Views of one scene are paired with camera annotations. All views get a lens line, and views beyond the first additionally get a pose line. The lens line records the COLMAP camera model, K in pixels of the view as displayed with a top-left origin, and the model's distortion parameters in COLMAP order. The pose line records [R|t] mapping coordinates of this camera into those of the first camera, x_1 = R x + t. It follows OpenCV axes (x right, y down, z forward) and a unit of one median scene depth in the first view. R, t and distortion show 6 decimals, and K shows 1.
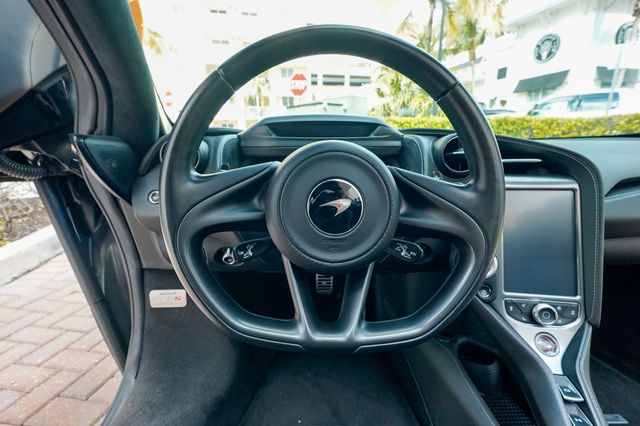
lens RADIAL K [[293.3, 0, 316.4], [0, 293.3, 213.6], [0, 0, 1]] dist [-0.019500, 0.010275]
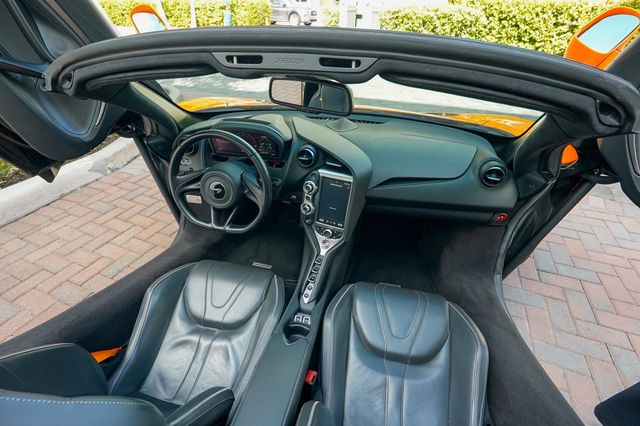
lens RADIAL K [[293.3, 0, 316.4], [0, 293.3, 213.6], [0, 0, 1]] dist [-0.019500, 0.010275]
pose [[0.969430, 0.151415, -0.193075, 0.809571], [-0.069710, 0.924422, 0.374945, -0.488318], [0.235255, -0.350024, 0.906718, -0.794041]]
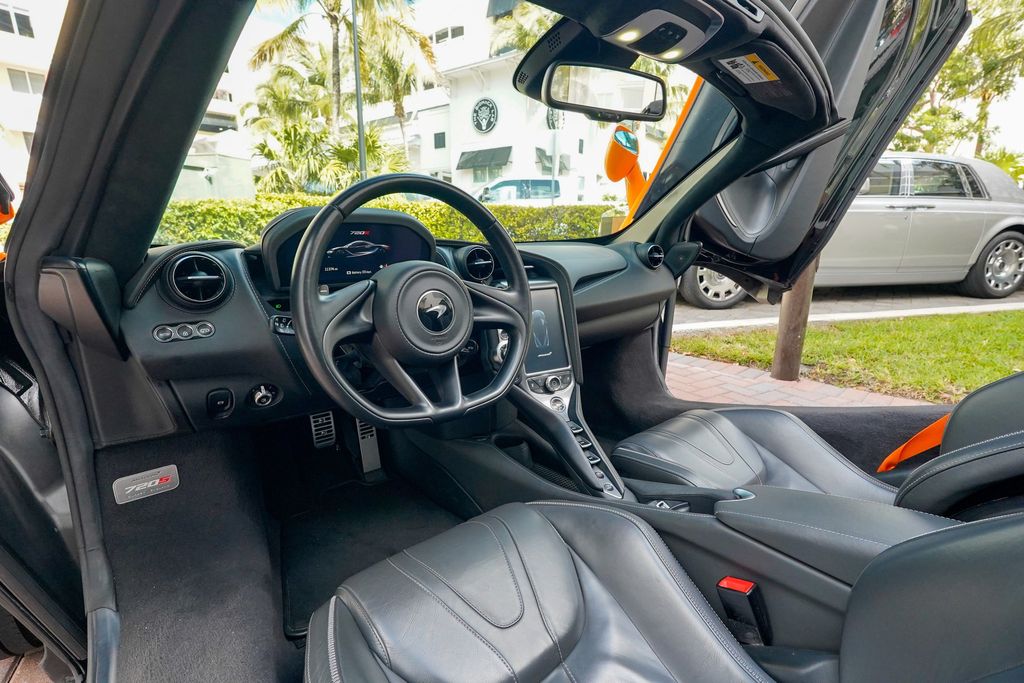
lens RADIAL K [[468.7, 0, 505.8], [0, 468.7, 346.9], [0, 0, 1]] dist [-0.026292, 0.013235]
pose [[0.785646, -0.141031, 0.602387, -0.456208], [0.141494, 0.988824, 0.046965, 0.038091], [-0.602279, 0.048336, 0.796821, -0.406009]]
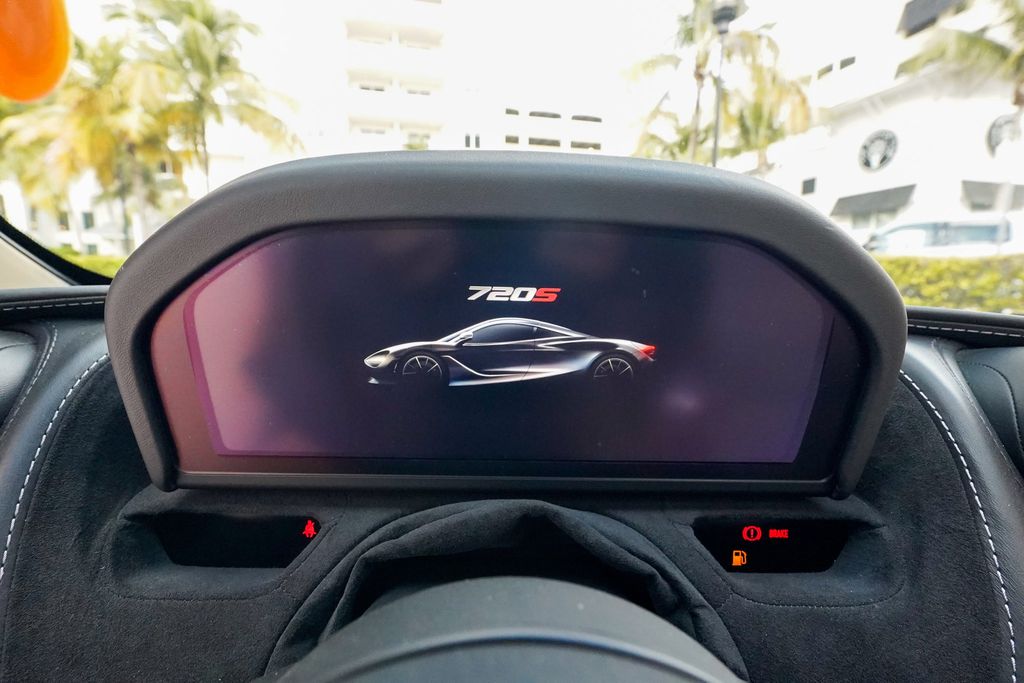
lens RADIAL K [[469.4, 0, 506.3], [0, 469.4, 342.4], [0, 0, 1]] dist [-0.019500, 0.010275]
pose [[0.999504, 0.026339, -0.017285, 0.019272], [-0.028163, 0.992906, -0.115518, -0.179167], [0.014119, 0.115947, 0.993155, 0.514676]]
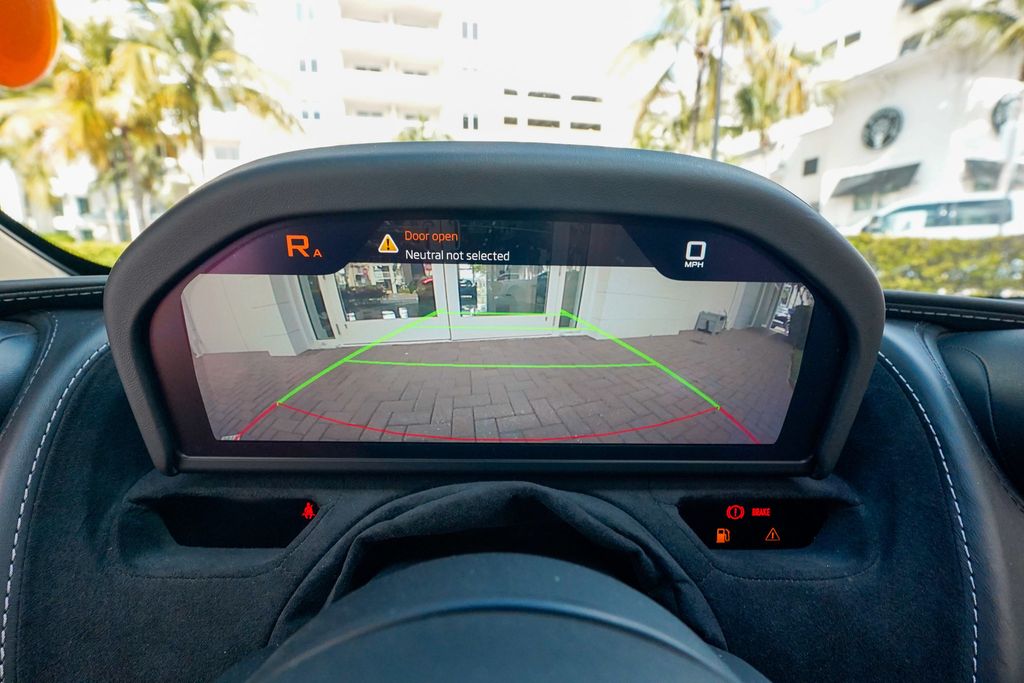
lens RADIAL K [[469.4, 0, 506.3], [0, 469.4, 342.4], [0, 0, 1]] dist [-0.019500, 0.010275]
pose [[0.999666, 0.020162, -0.016160, 0.028172], [-0.021422, 0.996402, -0.081995, -0.180779], [0.014449, 0.082314, 0.996502, 0.504332]]
